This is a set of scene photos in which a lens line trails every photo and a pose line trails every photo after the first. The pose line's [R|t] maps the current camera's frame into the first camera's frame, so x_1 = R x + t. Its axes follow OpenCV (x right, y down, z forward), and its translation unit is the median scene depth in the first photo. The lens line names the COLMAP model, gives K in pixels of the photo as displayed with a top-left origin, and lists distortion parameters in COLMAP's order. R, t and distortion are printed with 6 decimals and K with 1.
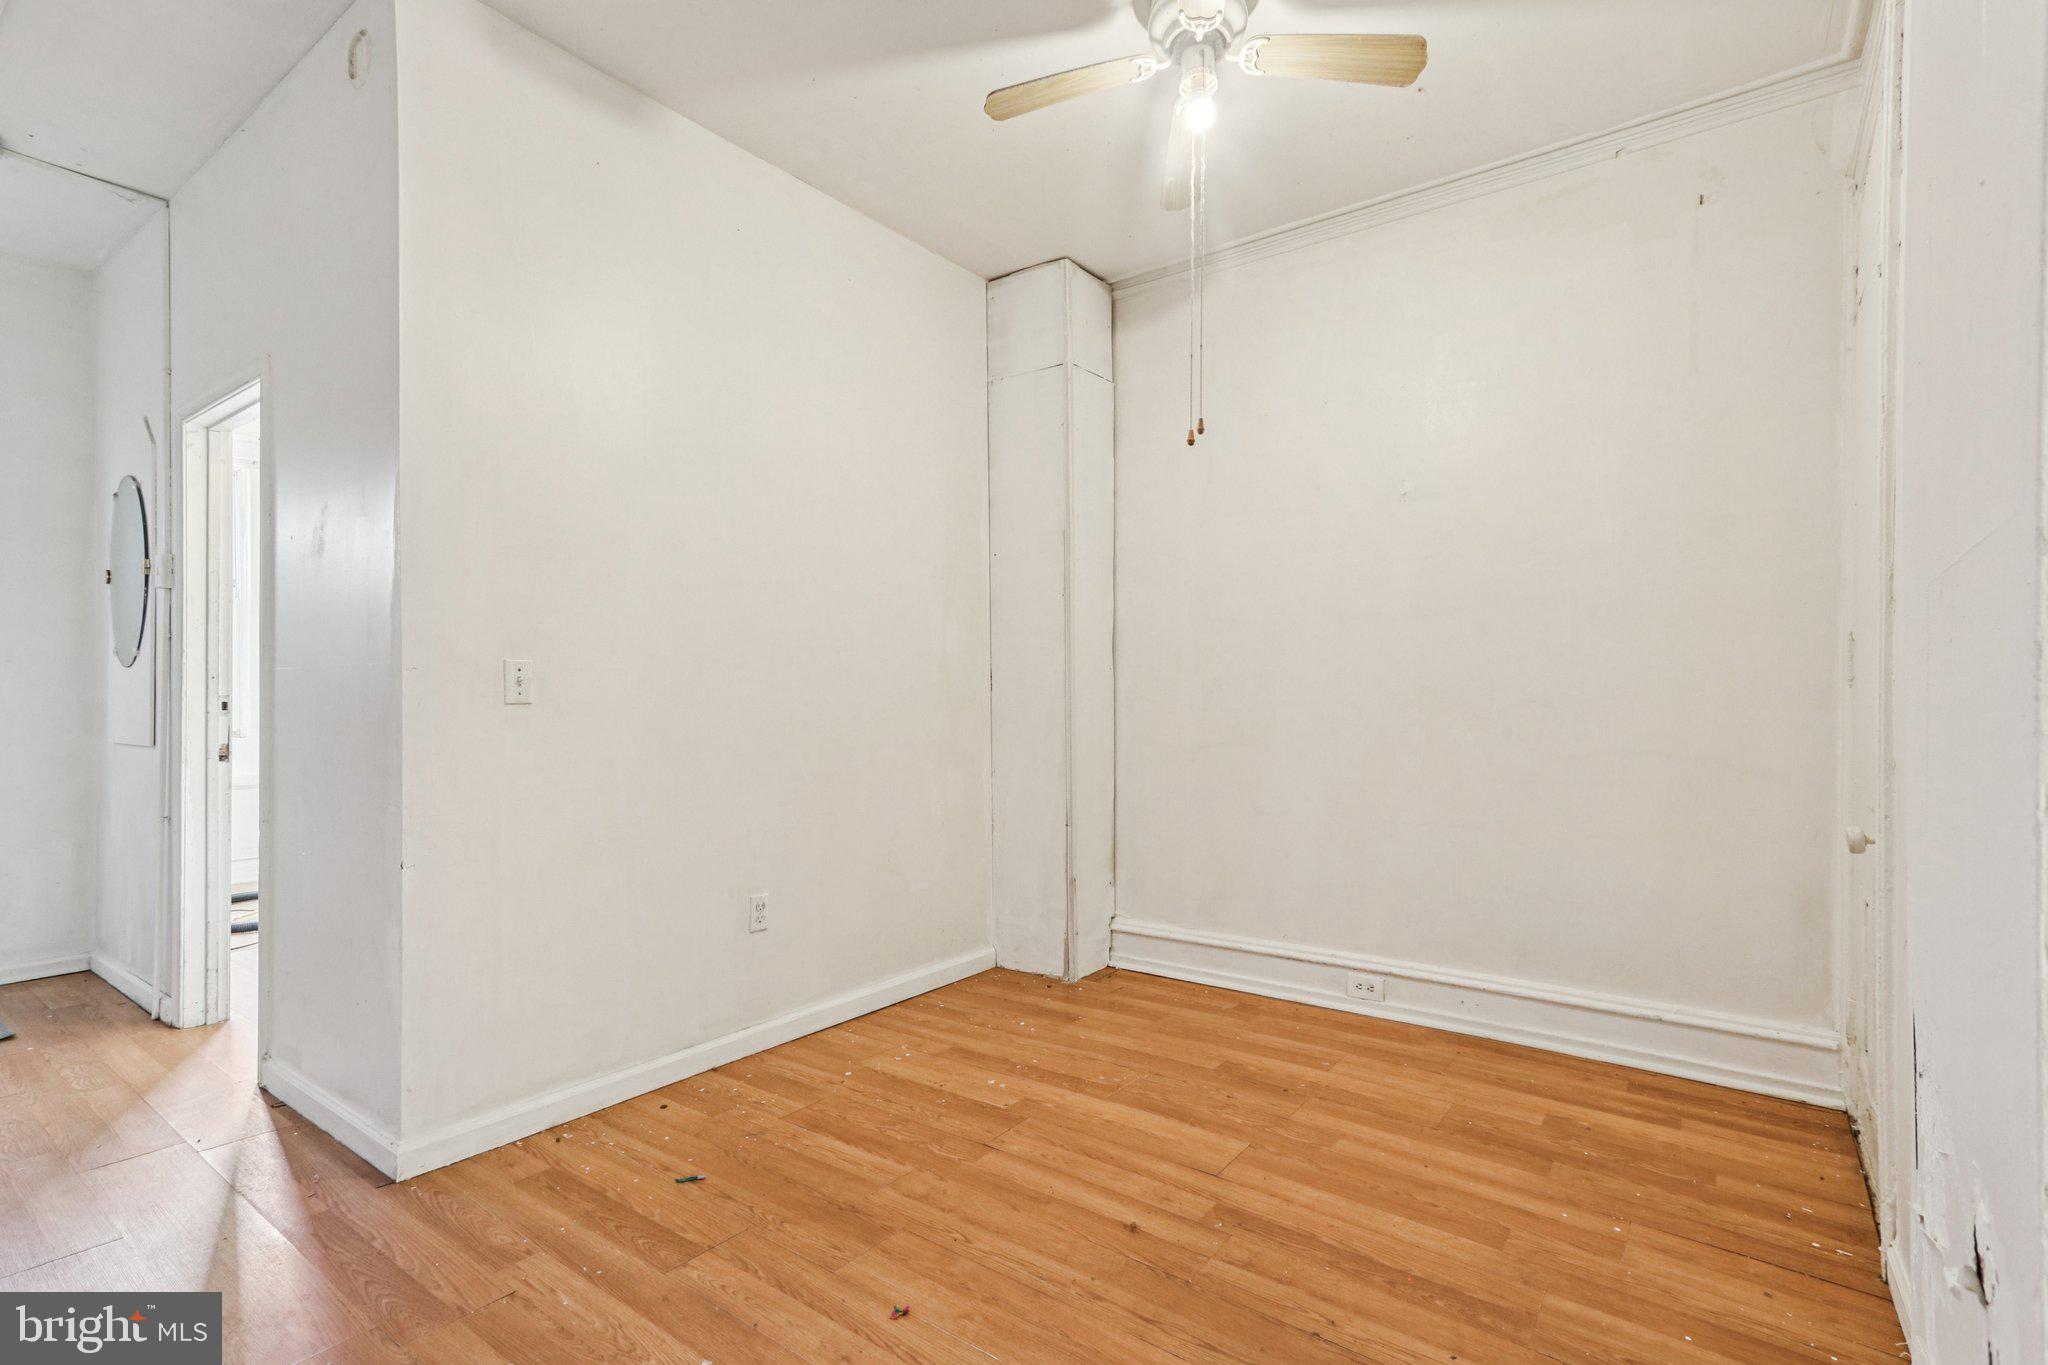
lens RADIAL K [[962.6, 0, 1028.9], [0, 962.6, 678.8], [0, 0, 1]] dist [-0.000020, 0.011590]
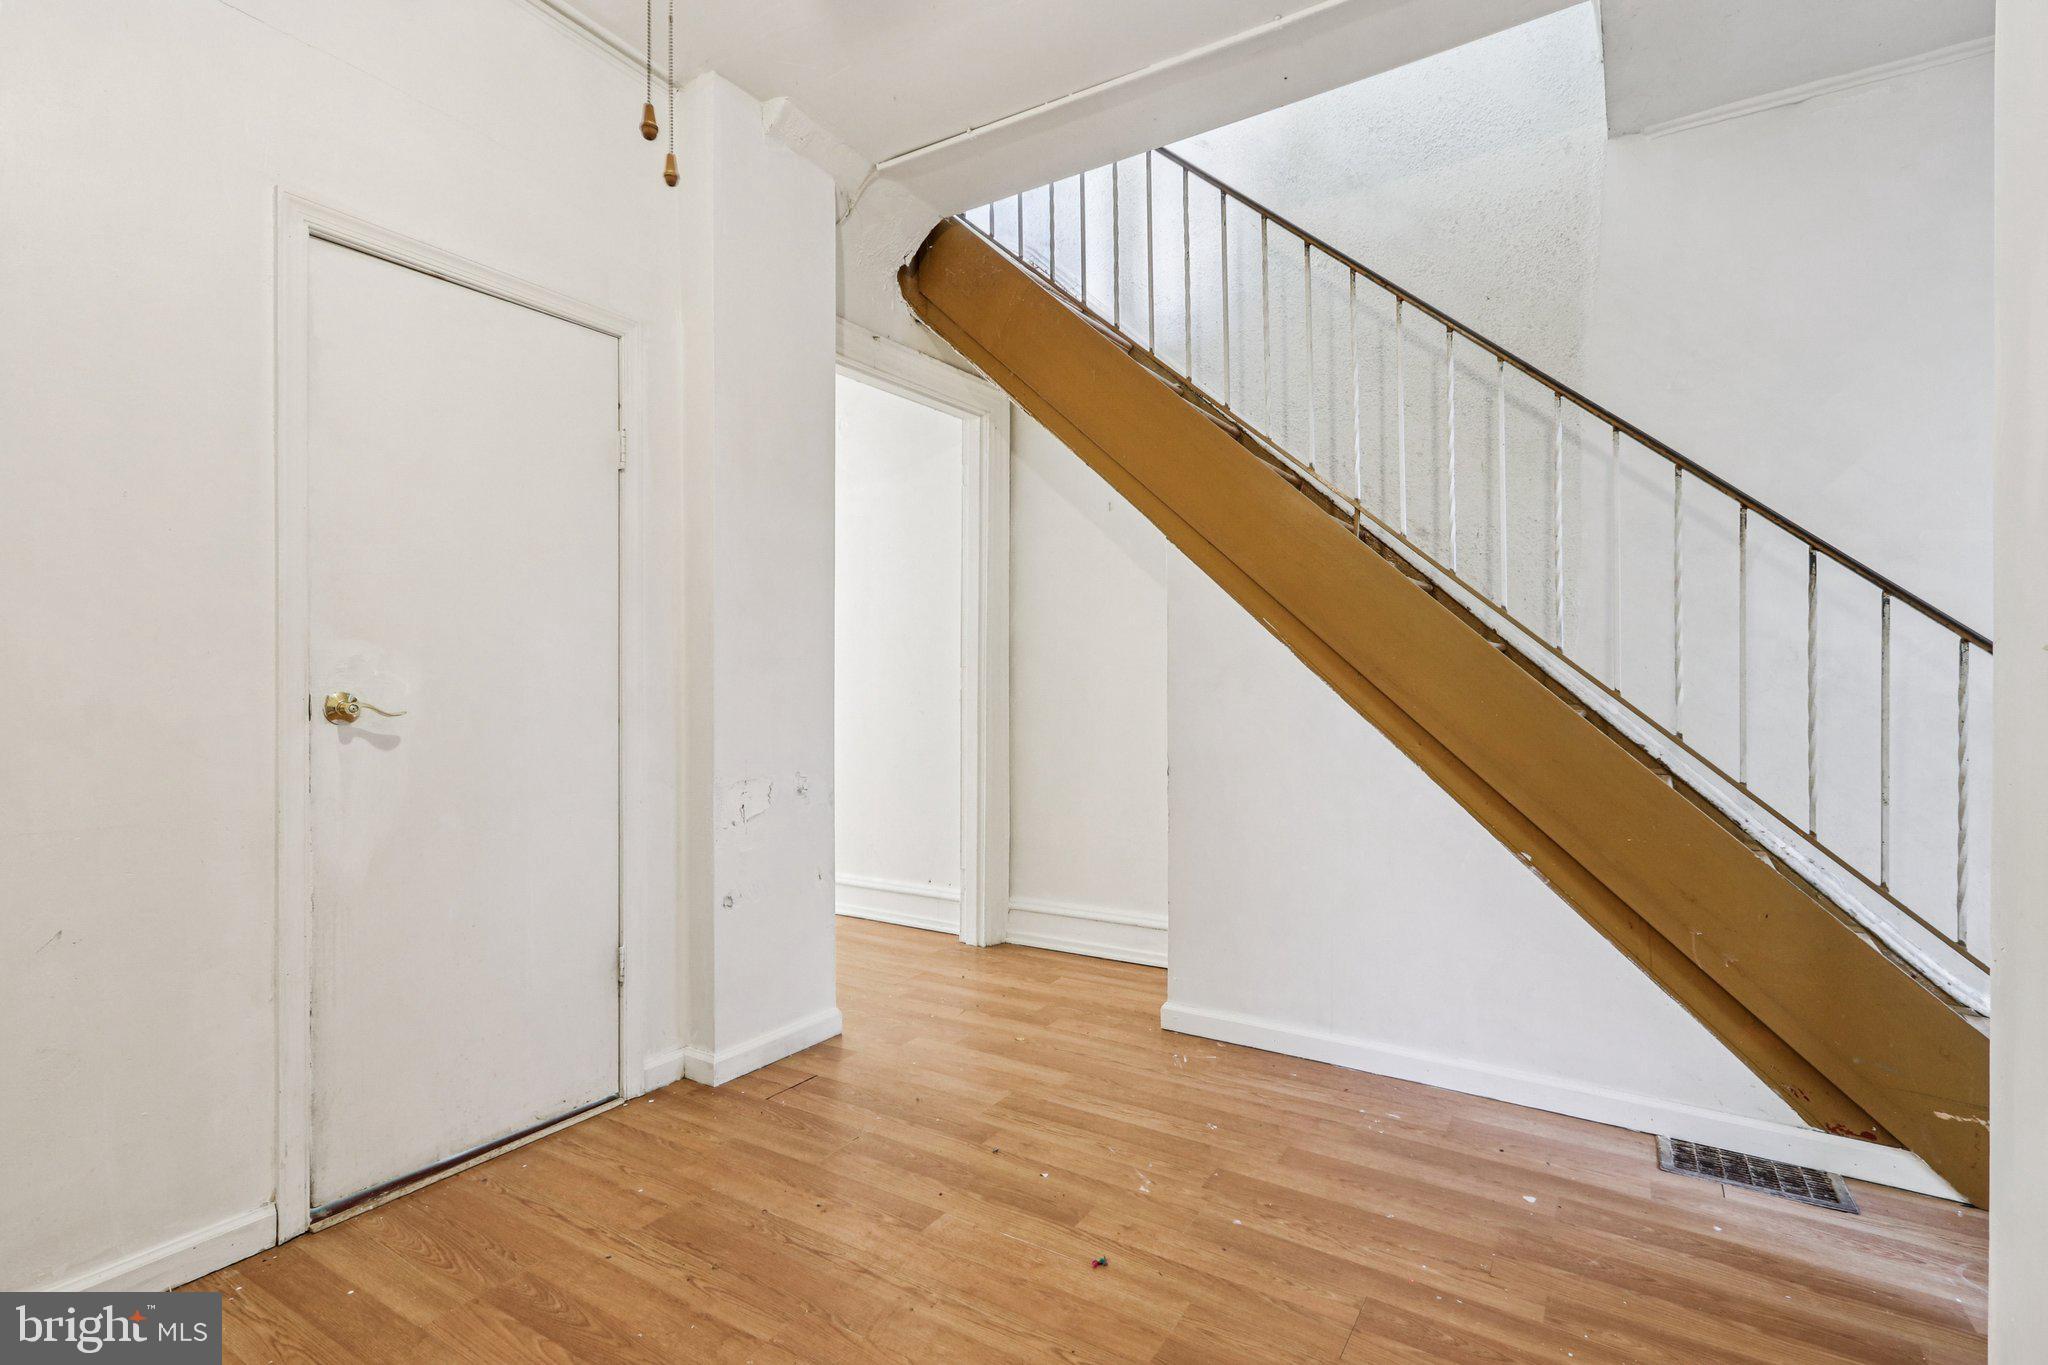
lens RADIAL K [[962.6, 0, 1028.9], [0, 962.6, 678.8], [0, 0, 1]] dist [-0.000020, 0.011590]
pose [[-0.996848, -0.002708, -0.079290, 0.029437], [-0.001793, 0.999931, -0.011606, 0.024517], [0.079316, -0.011427, -0.996784, 1.966350]]
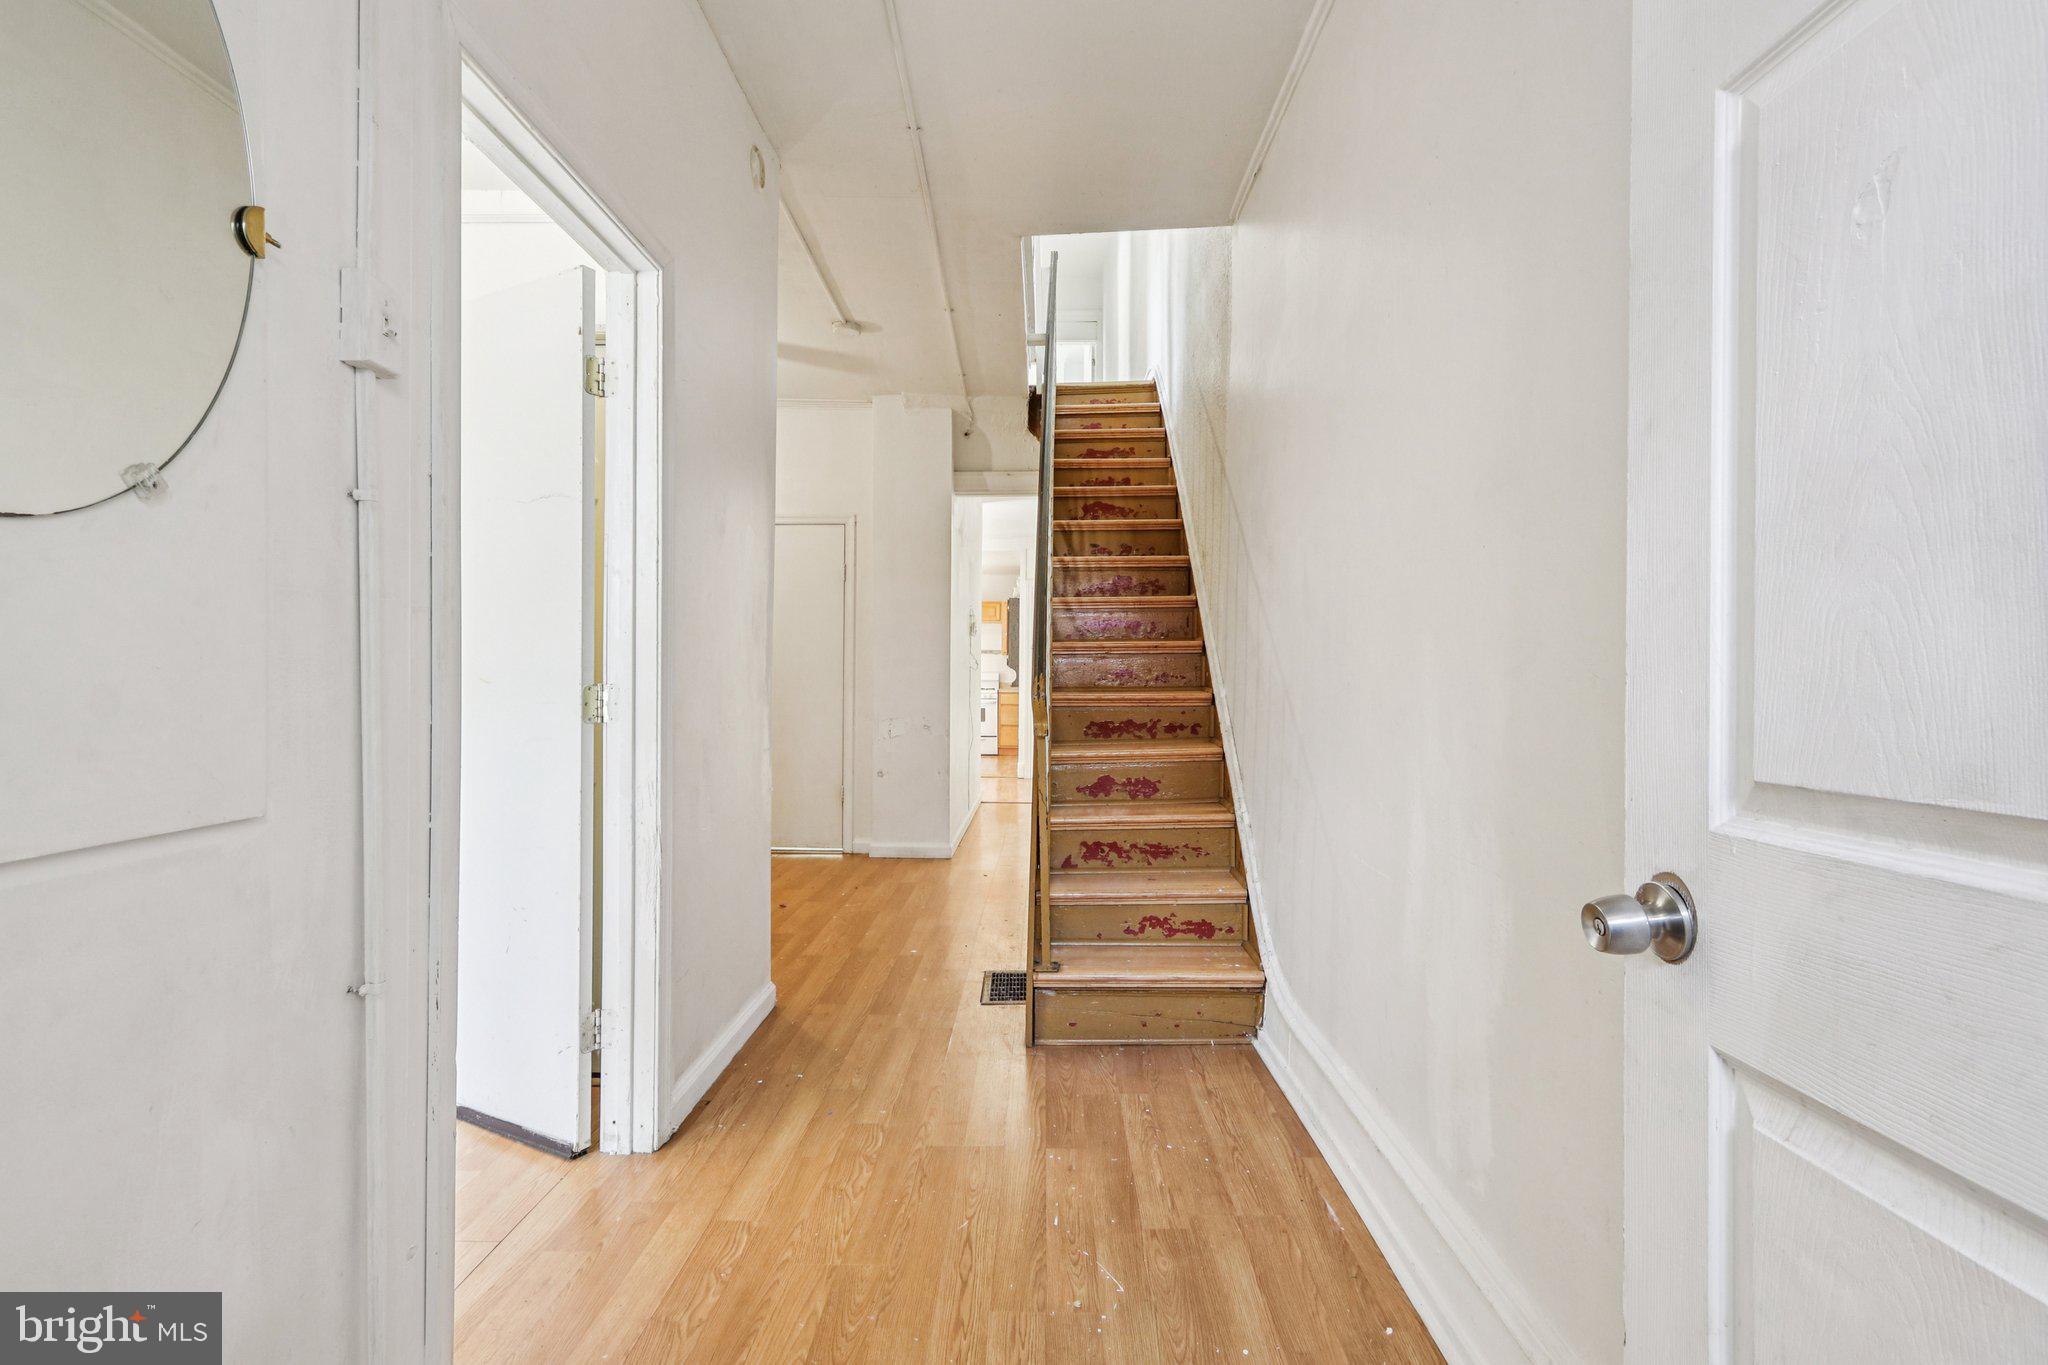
lens RADIAL K [[962.6, 0, 1028.9], [0, 962.6, 678.8], [0, 0, 1]] dist [-0.000020, 0.011590]
pose [[-0.585387, -0.001108, 0.810753, -2.462681], [-0.007673, 0.999962, -0.004173, 0.055508], [-0.810718, -0.008664, -0.585373, 1.871411]]
